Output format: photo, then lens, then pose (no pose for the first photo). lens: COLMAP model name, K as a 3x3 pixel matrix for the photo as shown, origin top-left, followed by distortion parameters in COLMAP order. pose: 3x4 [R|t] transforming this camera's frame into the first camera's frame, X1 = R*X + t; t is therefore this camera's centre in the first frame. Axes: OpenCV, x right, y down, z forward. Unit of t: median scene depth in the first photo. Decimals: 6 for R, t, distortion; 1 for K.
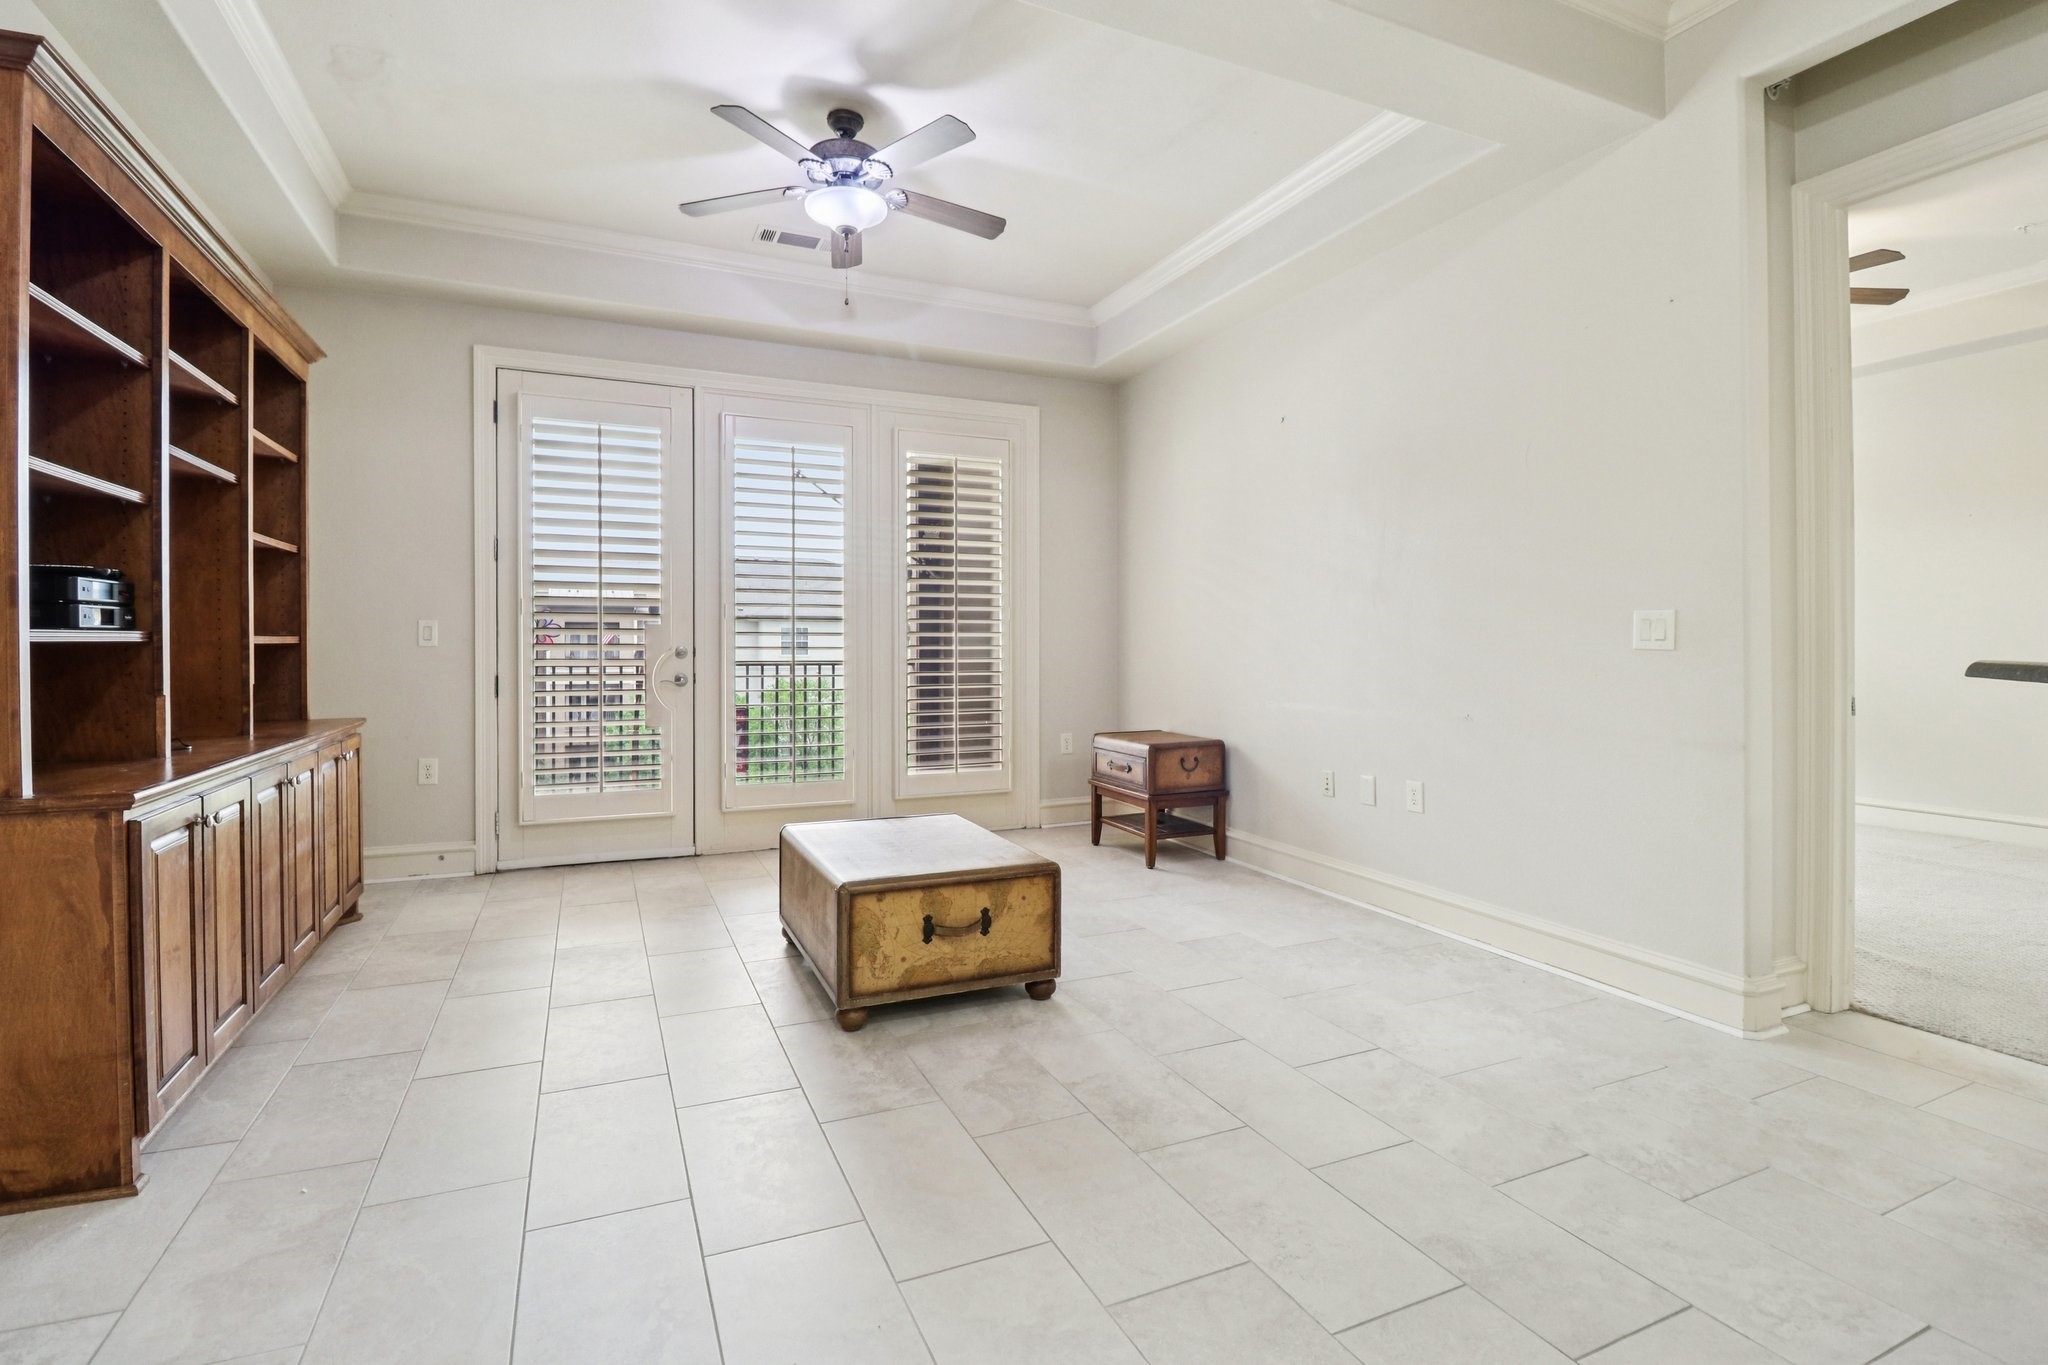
lens RADIAL K [[931.8, 0, 986.5], [0, 931.8, 681.6], [0, 0, 1]] dist [0.002424, -0.004608]
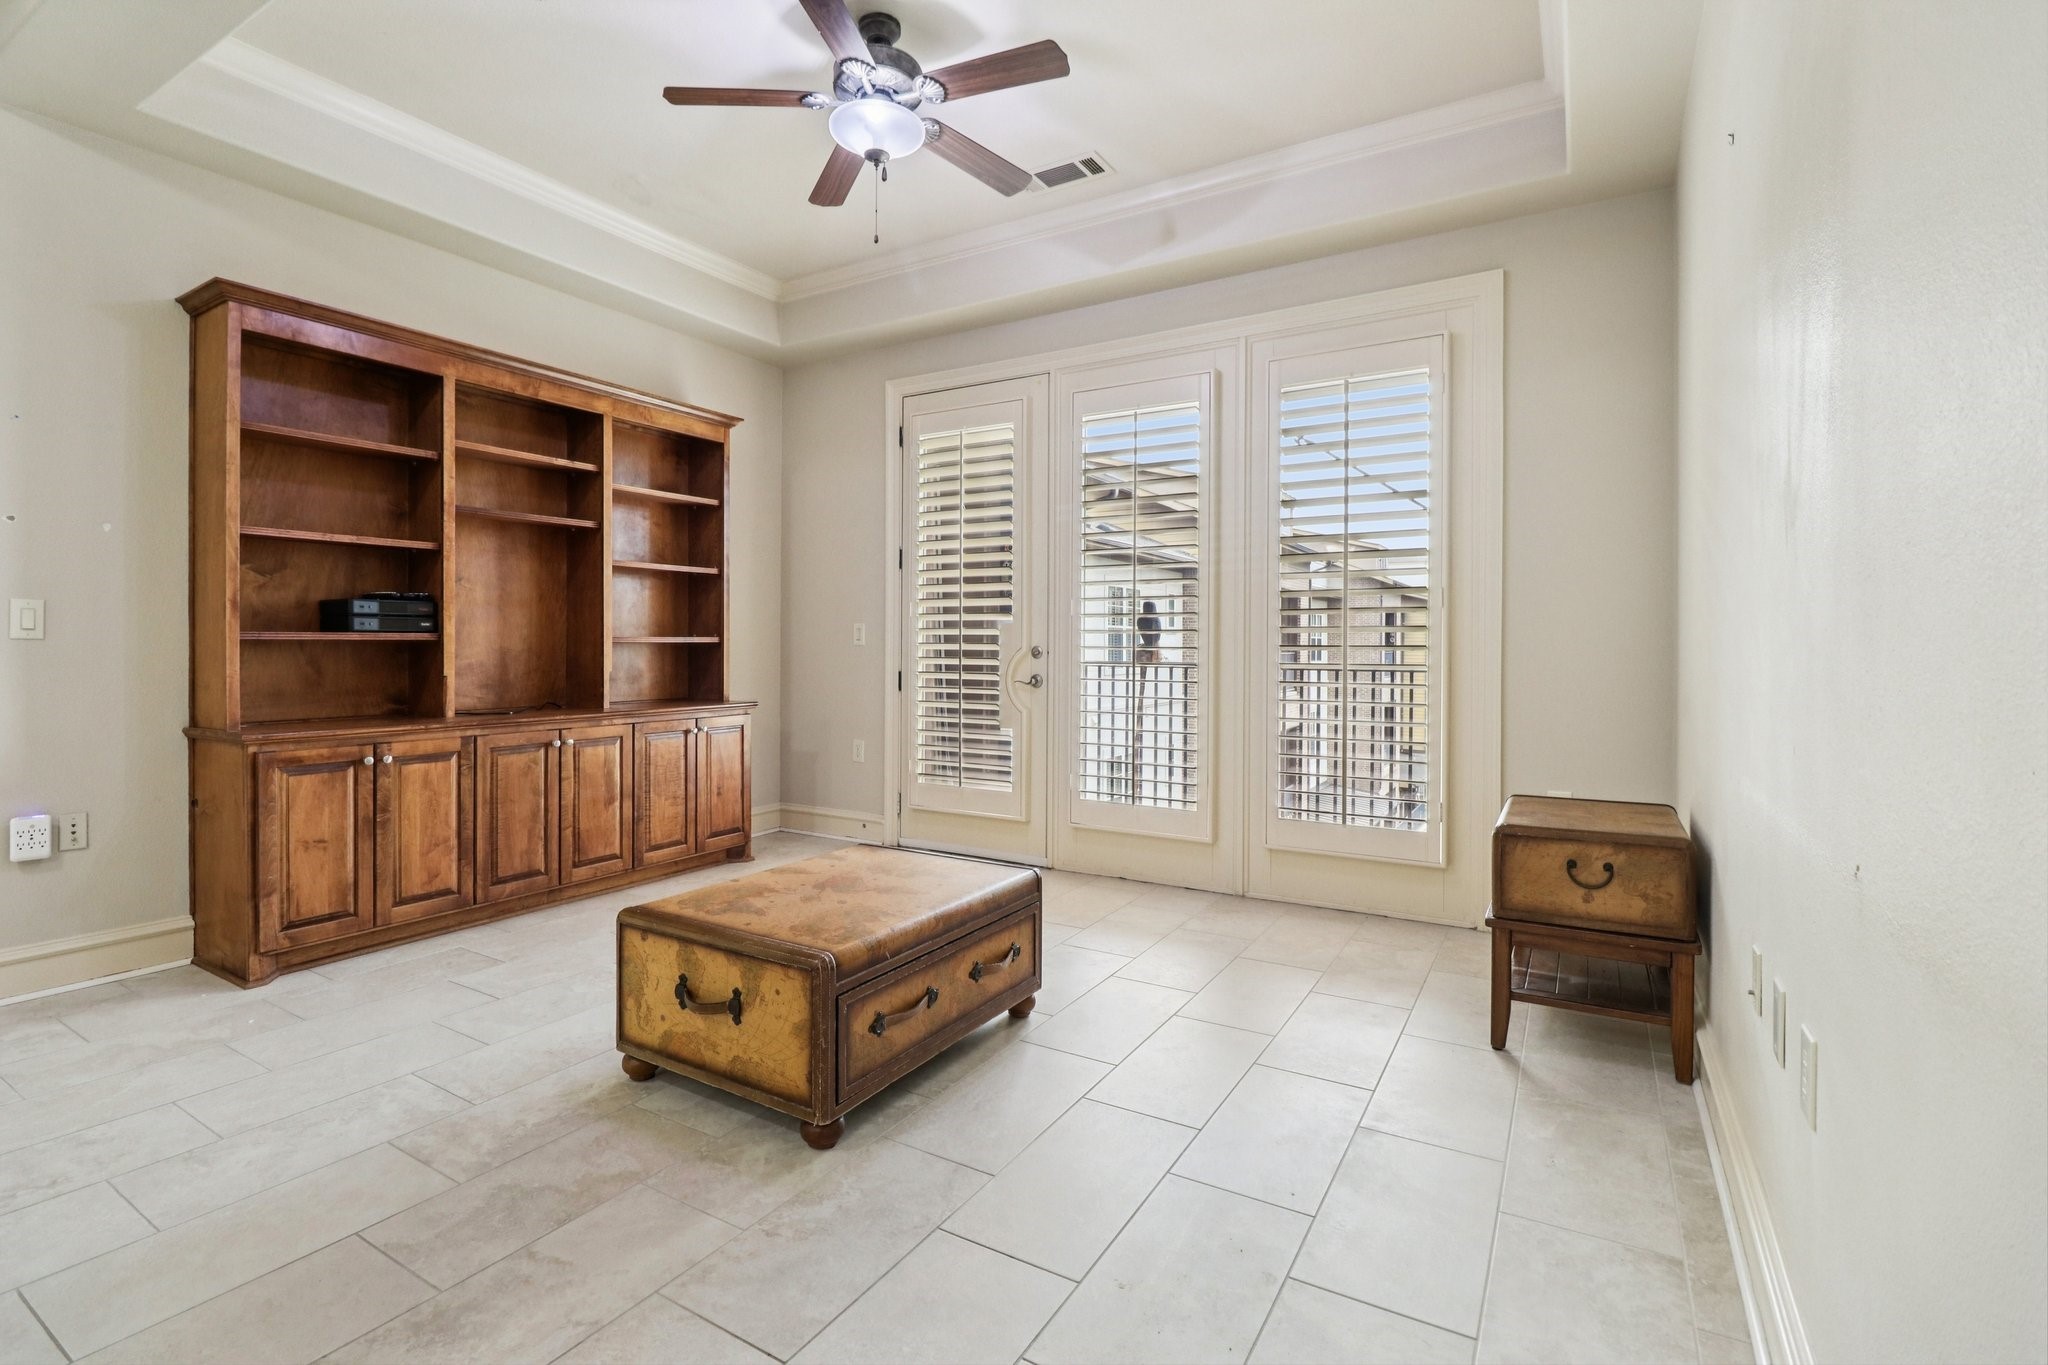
lens RADIAL K [[931.8, 0, 995.6], [0, 931.8, 656.0], [0, 0, 1]] dist [0.002424, -0.004608]
pose [[0.581800, 0.010639, -0.813262, 0.736540], [-0.031188, 0.999471, -0.009236, -0.027823], [0.812734, 0.030737, 0.581824, 0.719156]]
